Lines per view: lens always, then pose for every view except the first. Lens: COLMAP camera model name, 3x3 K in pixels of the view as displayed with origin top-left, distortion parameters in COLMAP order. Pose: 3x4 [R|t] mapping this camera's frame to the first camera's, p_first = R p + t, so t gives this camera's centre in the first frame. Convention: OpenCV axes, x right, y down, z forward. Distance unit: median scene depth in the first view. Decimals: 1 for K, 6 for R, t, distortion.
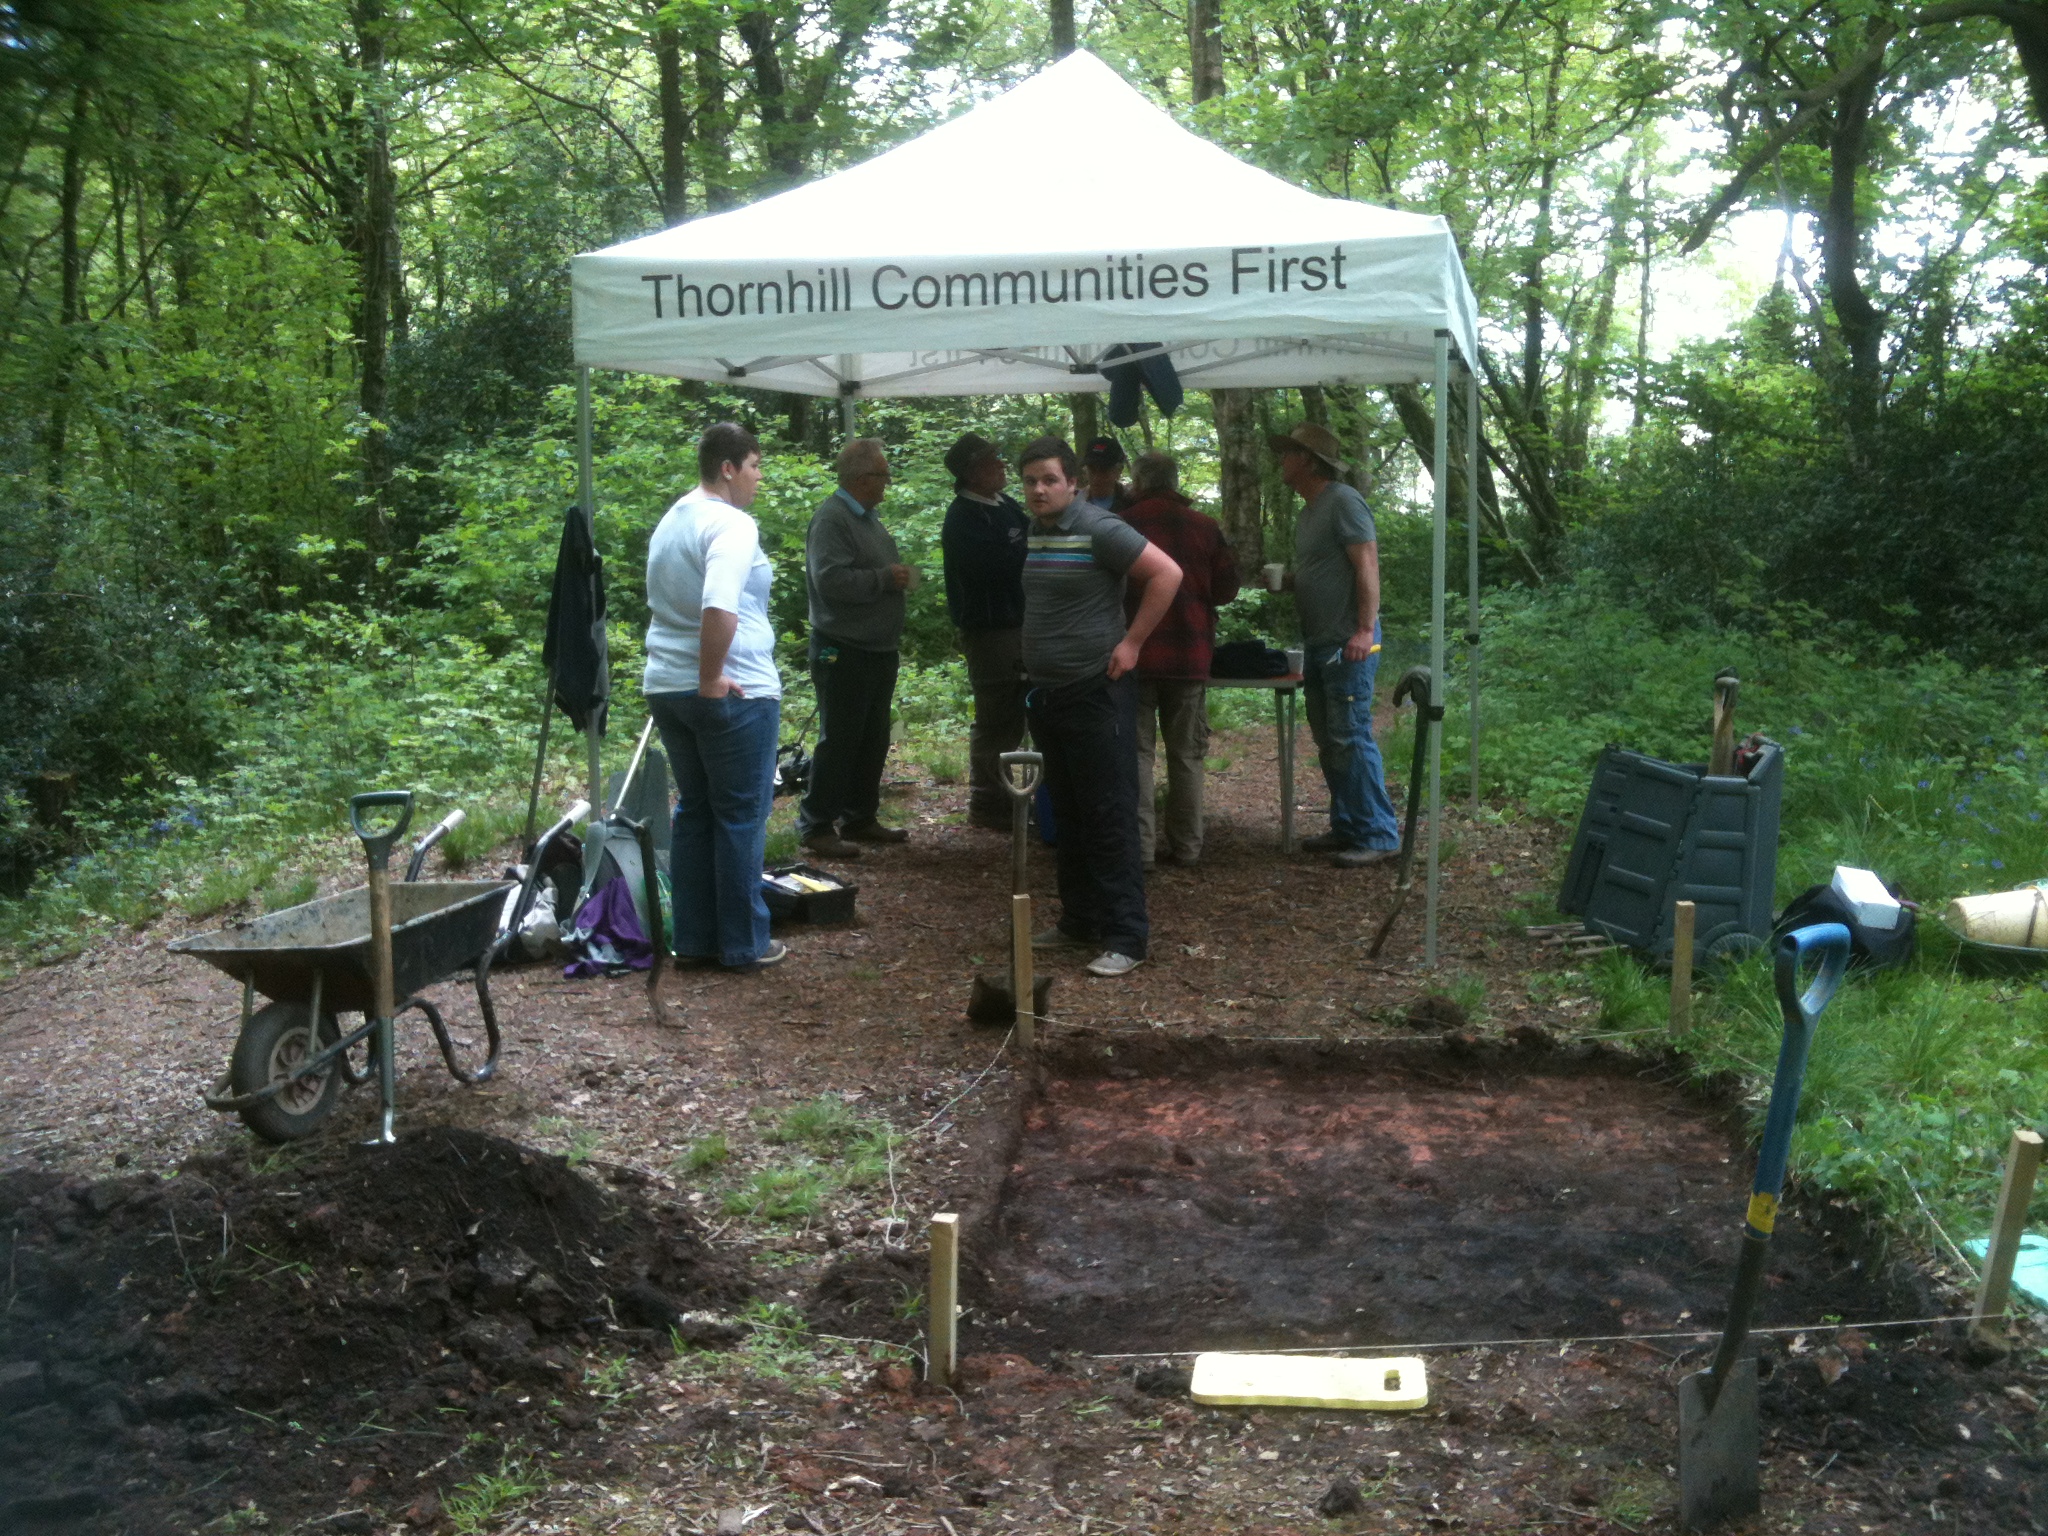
lens RADIAL K [[2141.0, 0, 1084.7], [0, 2141.0, 764.6], [0, 0, 1]] dist [0.143701, -0.392171]
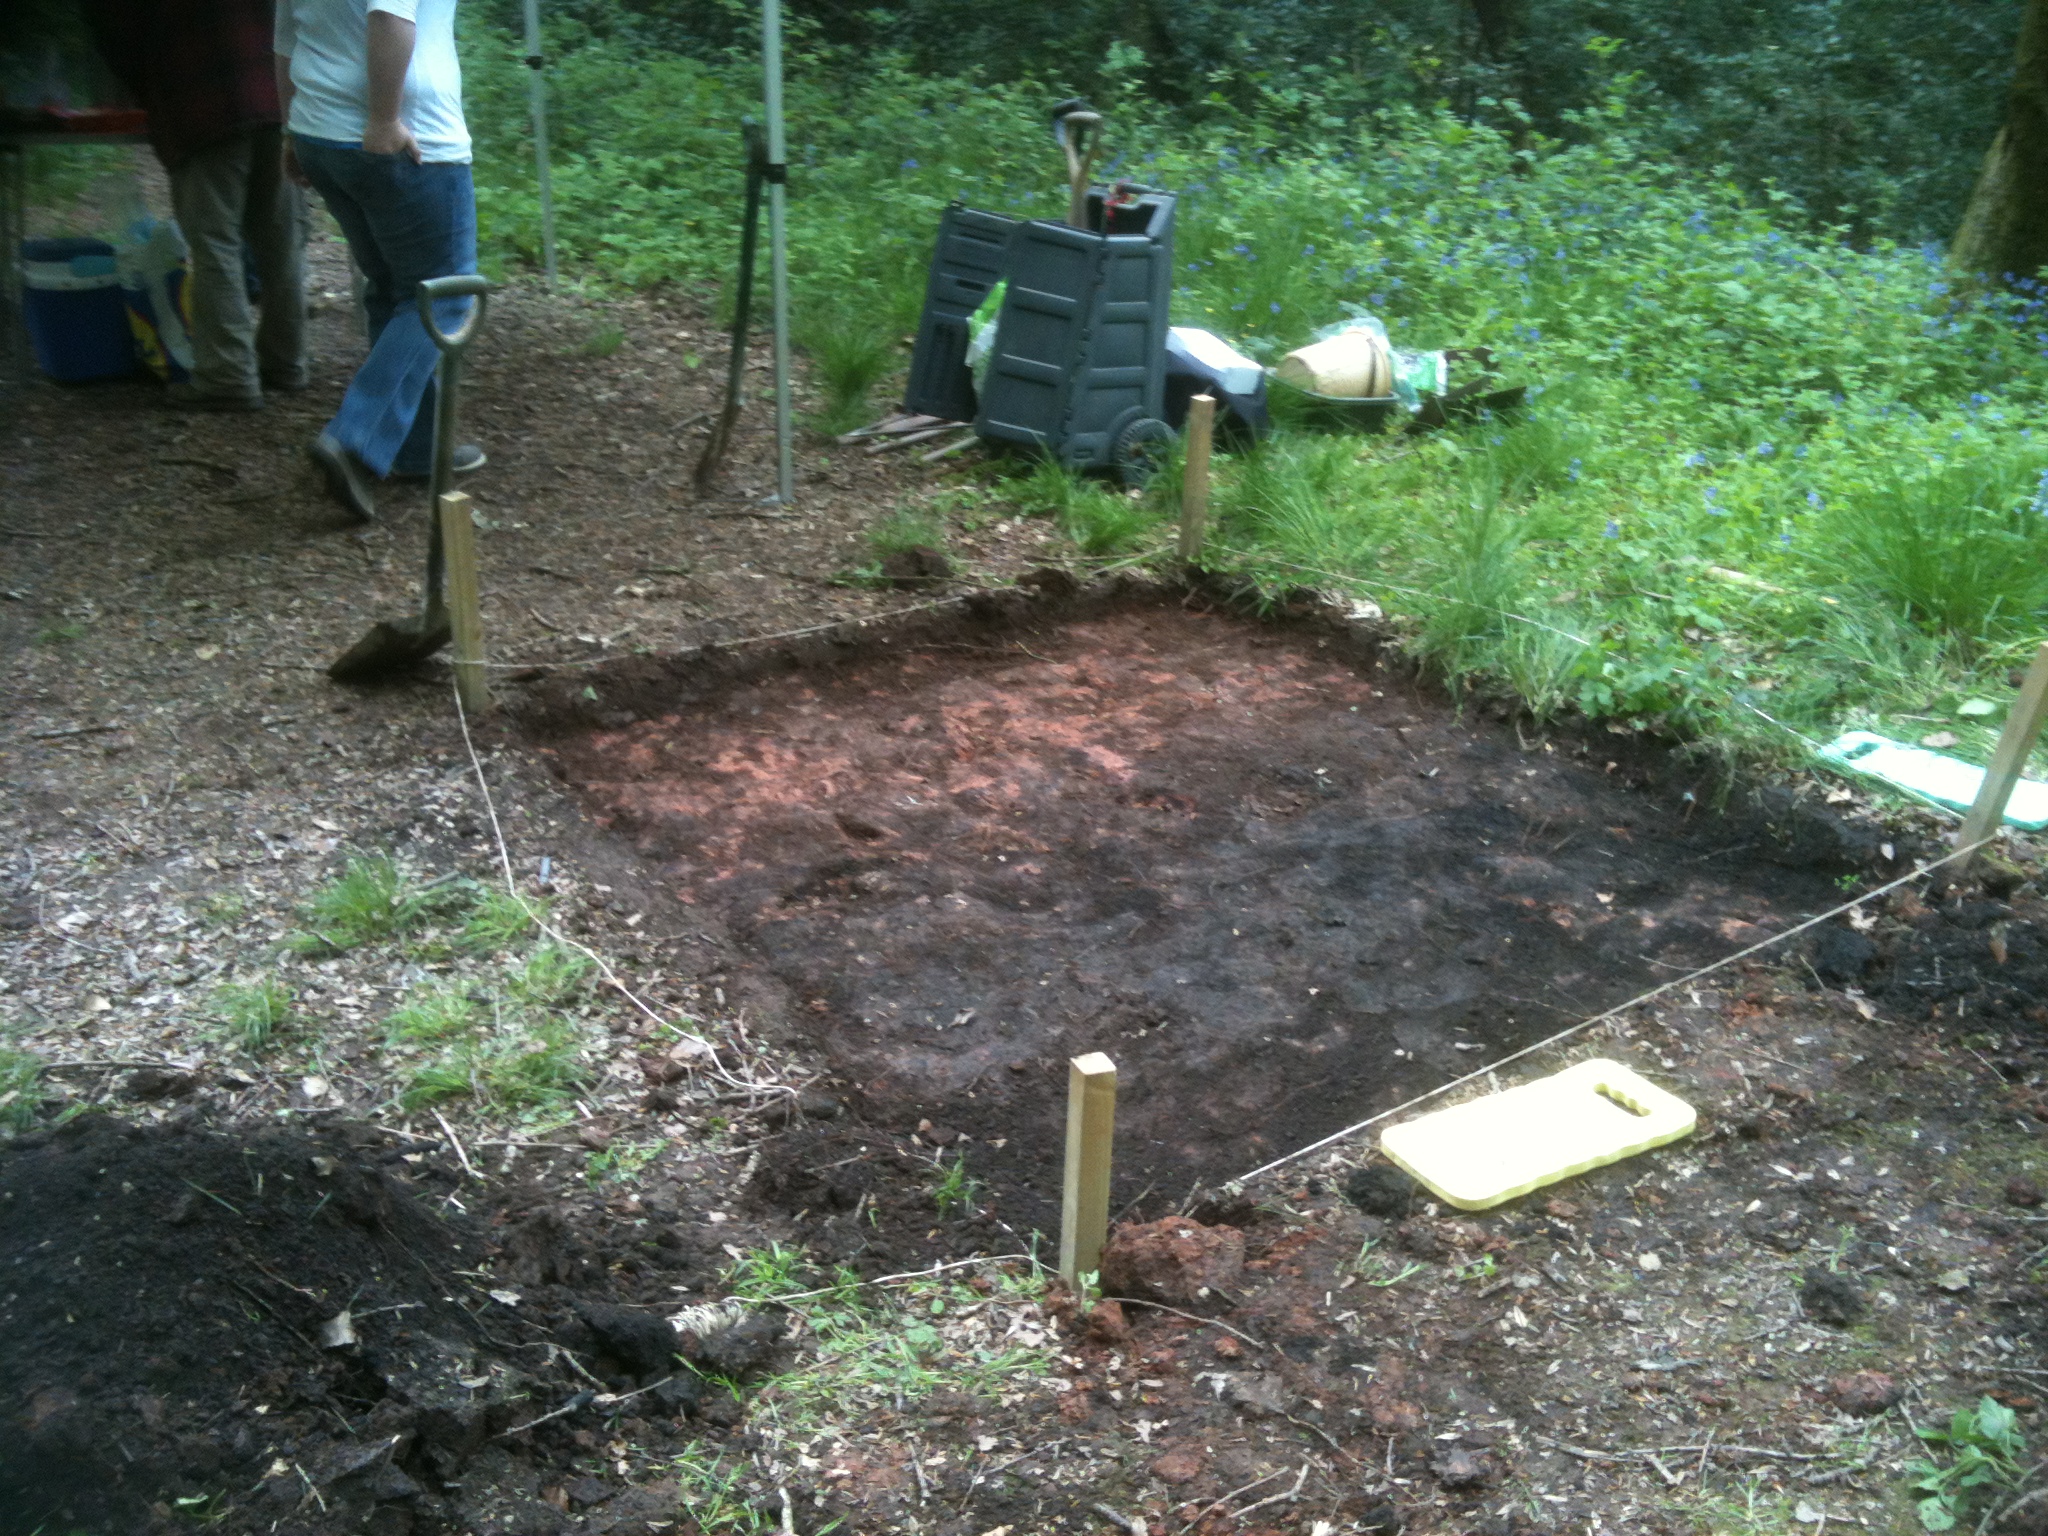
lens RADIAL K [[2141.0, 0, 1084.7], [0, 2141.0, 764.6], [0, 0, 1]] dist [0.143701, -0.392171]
pose [[0.803260, -0.204998, 0.559240, -0.286407], [0.051915, 0.959430, 0.277125, -0.037551], [-0.593362, -0.193570, 0.781315, 0.363229]]
